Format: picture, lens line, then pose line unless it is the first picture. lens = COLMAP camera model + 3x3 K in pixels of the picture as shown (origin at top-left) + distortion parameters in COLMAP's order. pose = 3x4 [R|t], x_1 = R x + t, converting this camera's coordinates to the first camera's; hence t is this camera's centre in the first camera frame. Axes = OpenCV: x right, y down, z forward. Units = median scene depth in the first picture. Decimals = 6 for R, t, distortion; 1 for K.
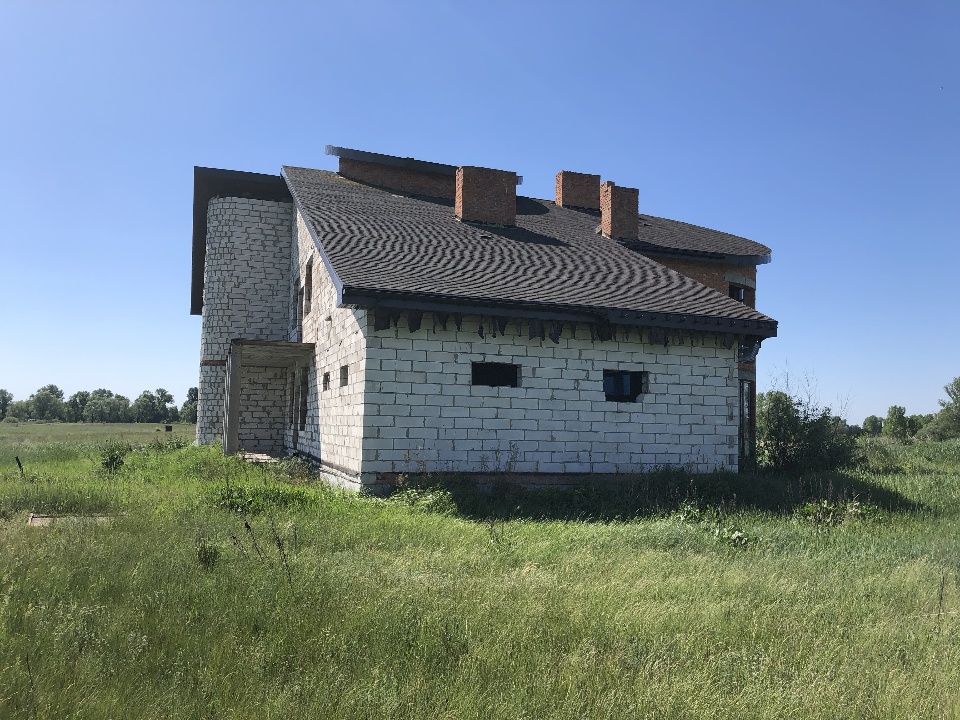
lens RADIAL K [[783.9, 0, 480.7], [0, 783.9, 359.9], [0, 0, 1]] dist [0.061953, -0.036614]
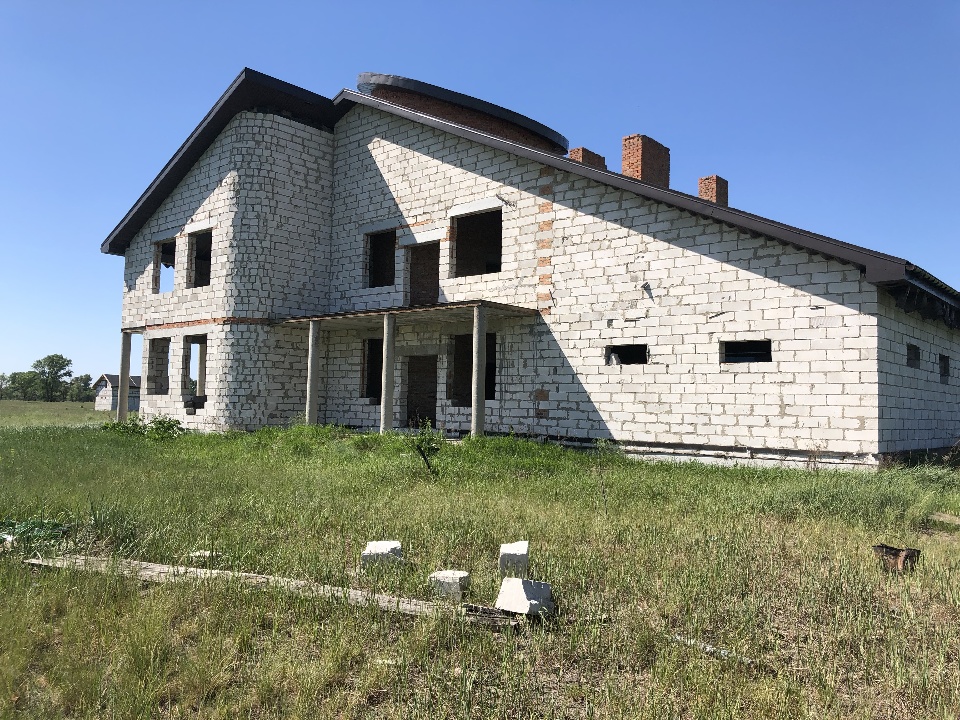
lens RADIAL K [[783.9, 0, 486.8], [0, 783.9, 360.4], [0, 0, 1]] dist [0.061953, -0.036614]
pose [[0.870384, 0.031015, 0.491396, -0.516801], [-0.048423, 0.998568, 0.022743, 0.013550], [-0.489987, -0.043590, 0.870639, 0.189428]]
